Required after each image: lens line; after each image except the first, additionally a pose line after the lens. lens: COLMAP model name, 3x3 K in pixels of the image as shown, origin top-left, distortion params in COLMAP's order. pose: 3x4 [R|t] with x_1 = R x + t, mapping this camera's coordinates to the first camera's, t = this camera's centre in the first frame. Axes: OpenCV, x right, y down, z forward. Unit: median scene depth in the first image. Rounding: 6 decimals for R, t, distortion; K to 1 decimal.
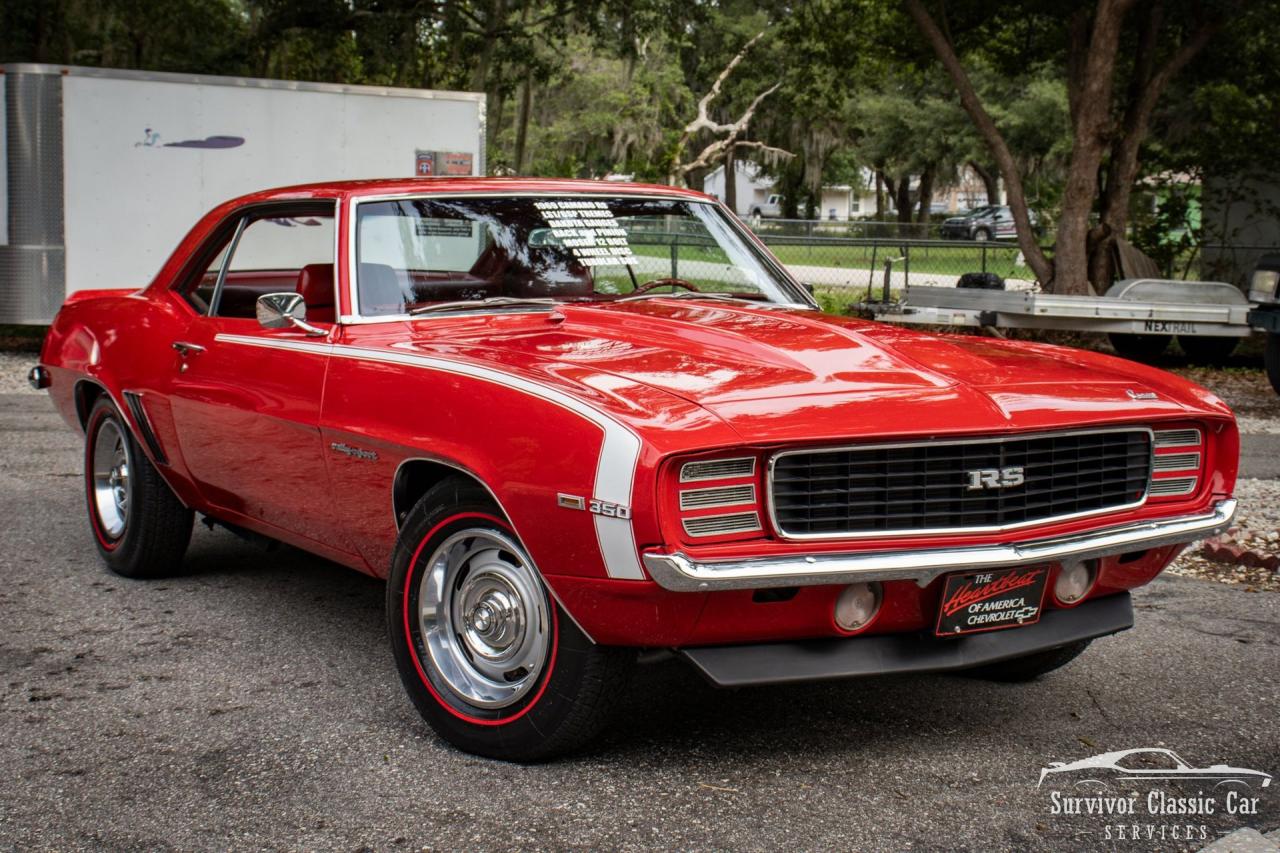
lens RADIAL K [[2130.0, 0, 679.9], [0, 2130.0, 427.7], [0, 0, 1]] dist [0.071962, 0.109293]
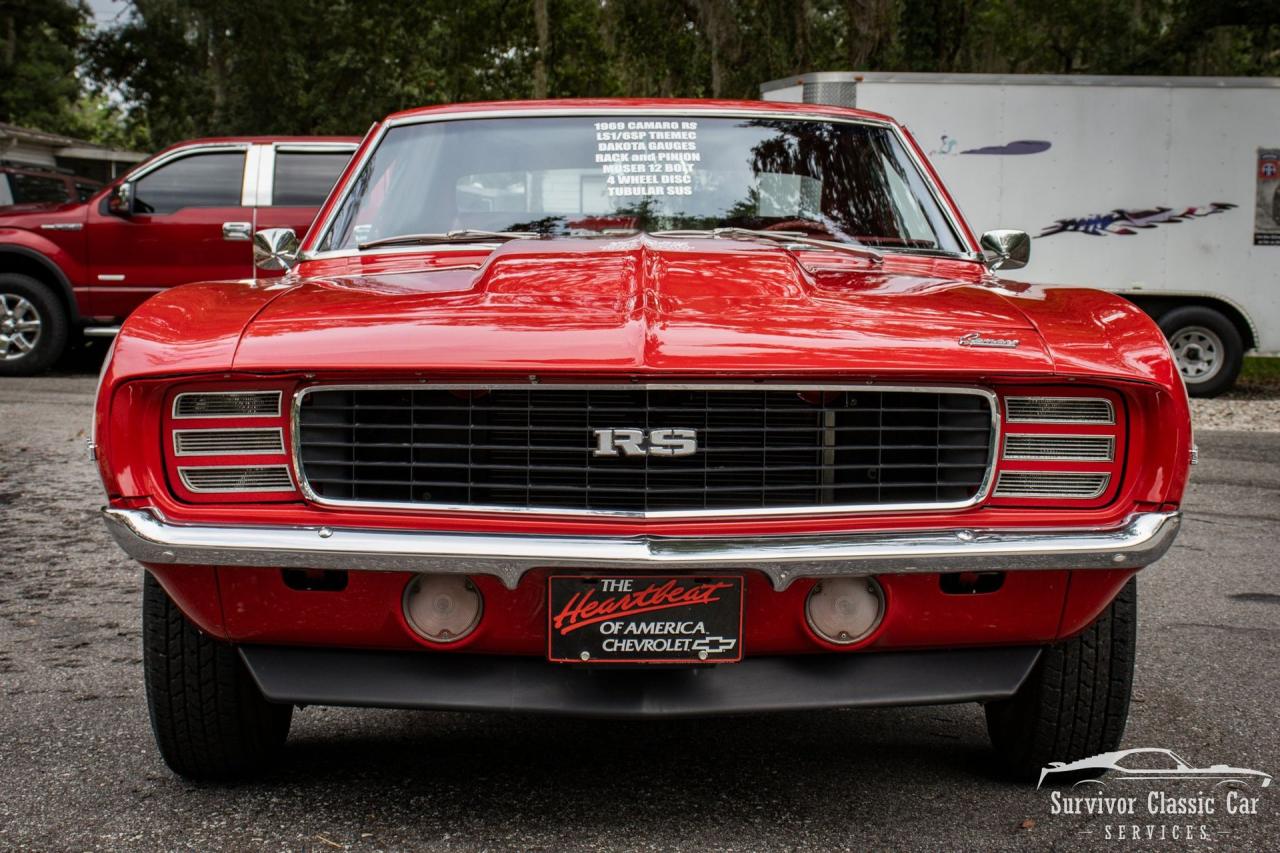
lens RADIAL K [[2254.7, 0, 640.0], [0, 2254.7, 426.5], [0, 0, 1]] dist [0.125881, 0.111646]
pose [[0.850635, 0.033485, -0.524689, 0.485246], [-0.050374, 0.998569, -0.017939, 0.028994], [0.523338, 0.041690, 0.851105, 0.344133]]
